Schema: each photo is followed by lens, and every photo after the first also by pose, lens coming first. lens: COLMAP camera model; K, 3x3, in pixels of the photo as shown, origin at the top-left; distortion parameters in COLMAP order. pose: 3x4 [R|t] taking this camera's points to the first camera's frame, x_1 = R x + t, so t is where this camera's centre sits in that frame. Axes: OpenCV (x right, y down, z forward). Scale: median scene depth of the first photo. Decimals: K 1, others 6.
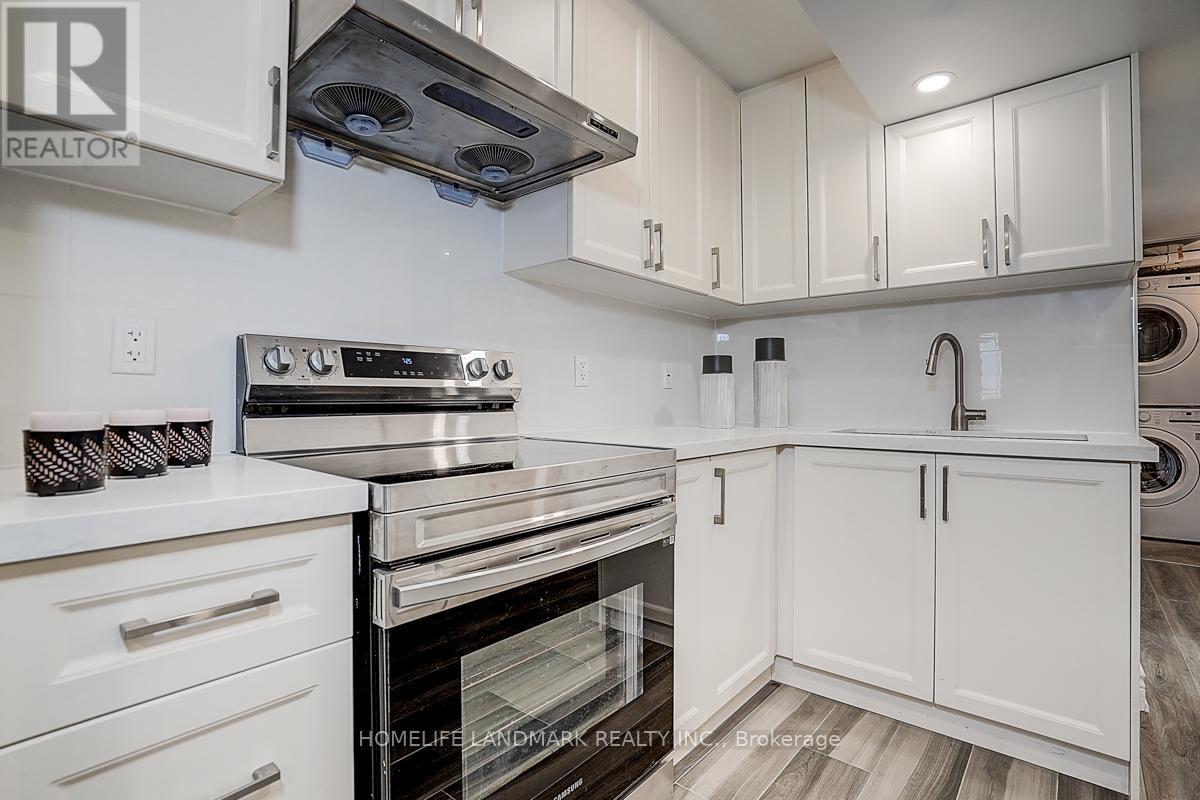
lens RADIAL K [[564.5, 0, 603.3], [0, 564.5, 389.1], [0, 0, 1]] dist [-0.048171, 0.014910]
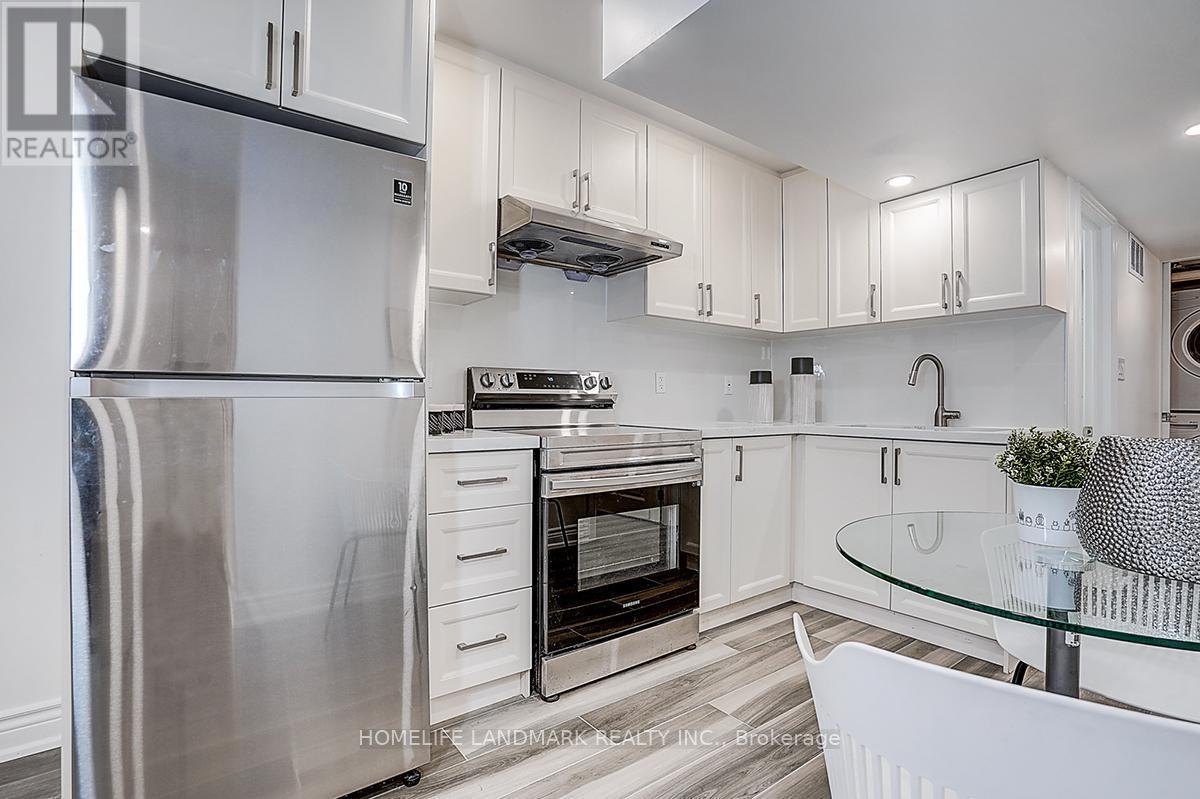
lens RADIAL K [[564.5, 0, 598.2], [0, 564.5, 402.1], [0, 0, 1]] dist [-0.048171, 0.014910]
pose [[0.974771, 0.004612, -0.223158, 0.158021], [-0.001198, 0.999880, 0.015430, -0.005023], [0.223203, -0.014773, 0.974660, -0.571784]]
